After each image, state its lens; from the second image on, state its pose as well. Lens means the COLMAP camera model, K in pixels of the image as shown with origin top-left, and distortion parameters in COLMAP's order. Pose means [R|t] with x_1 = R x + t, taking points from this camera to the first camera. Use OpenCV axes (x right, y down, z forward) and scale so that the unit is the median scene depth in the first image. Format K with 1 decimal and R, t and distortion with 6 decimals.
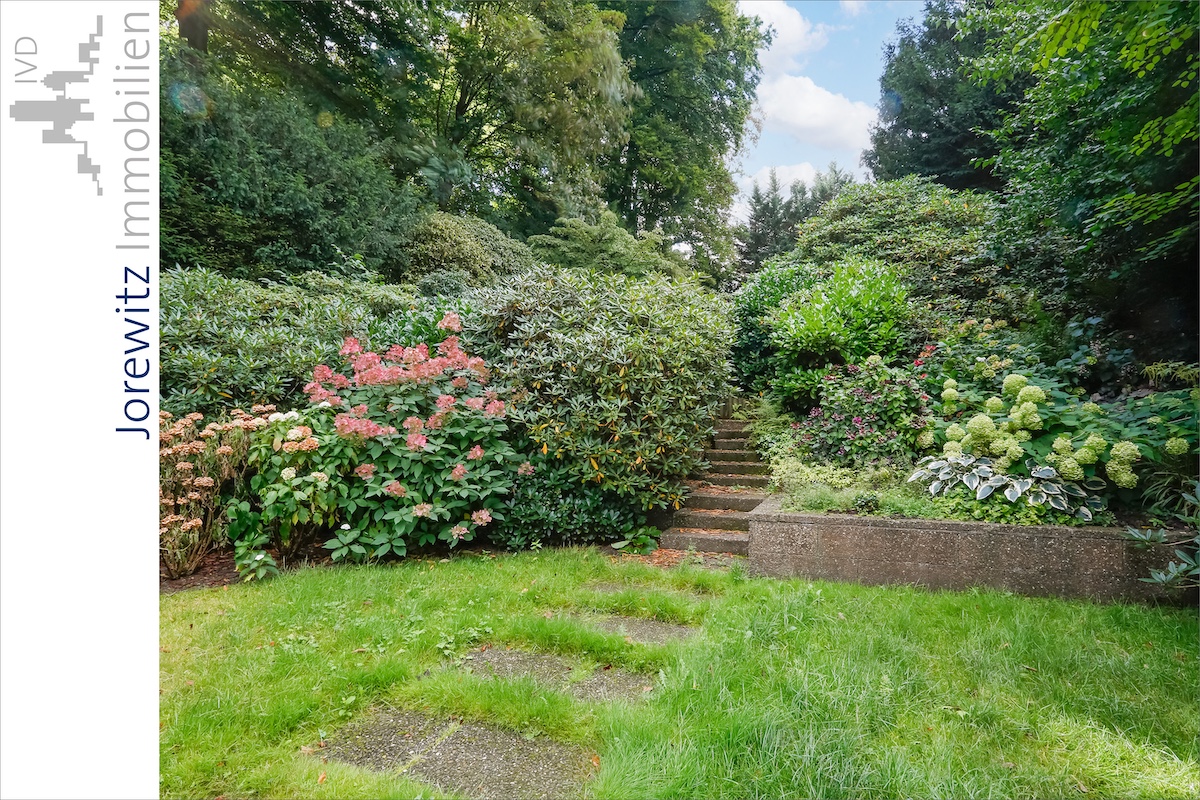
lens RADIAL K [[591.5, 0, 577.9], [0, 591.5, 399.6], [0, 0, 1]] dist [-0.023058, 0.000026]
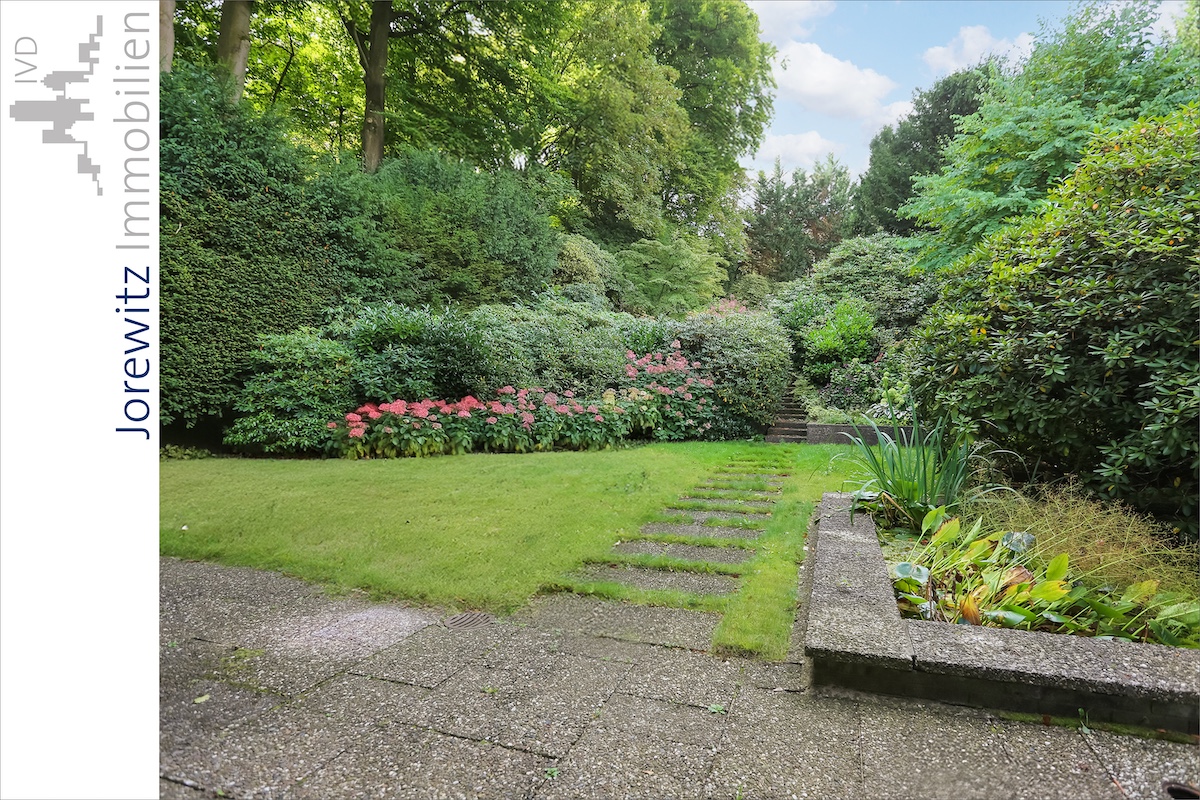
lens RADIAL K [[652.5, 0, 600.0], [0, 652.5, 400.0], [0, 0, 1]] dist [-0.022581, 0.000106]
pose [[0.996106, 0.007761, 0.087822, -0.593018], [-0.013330, 0.997925, 0.062997, -0.058321], [-0.087150, -0.063923, 0.994142, -1.207176]]
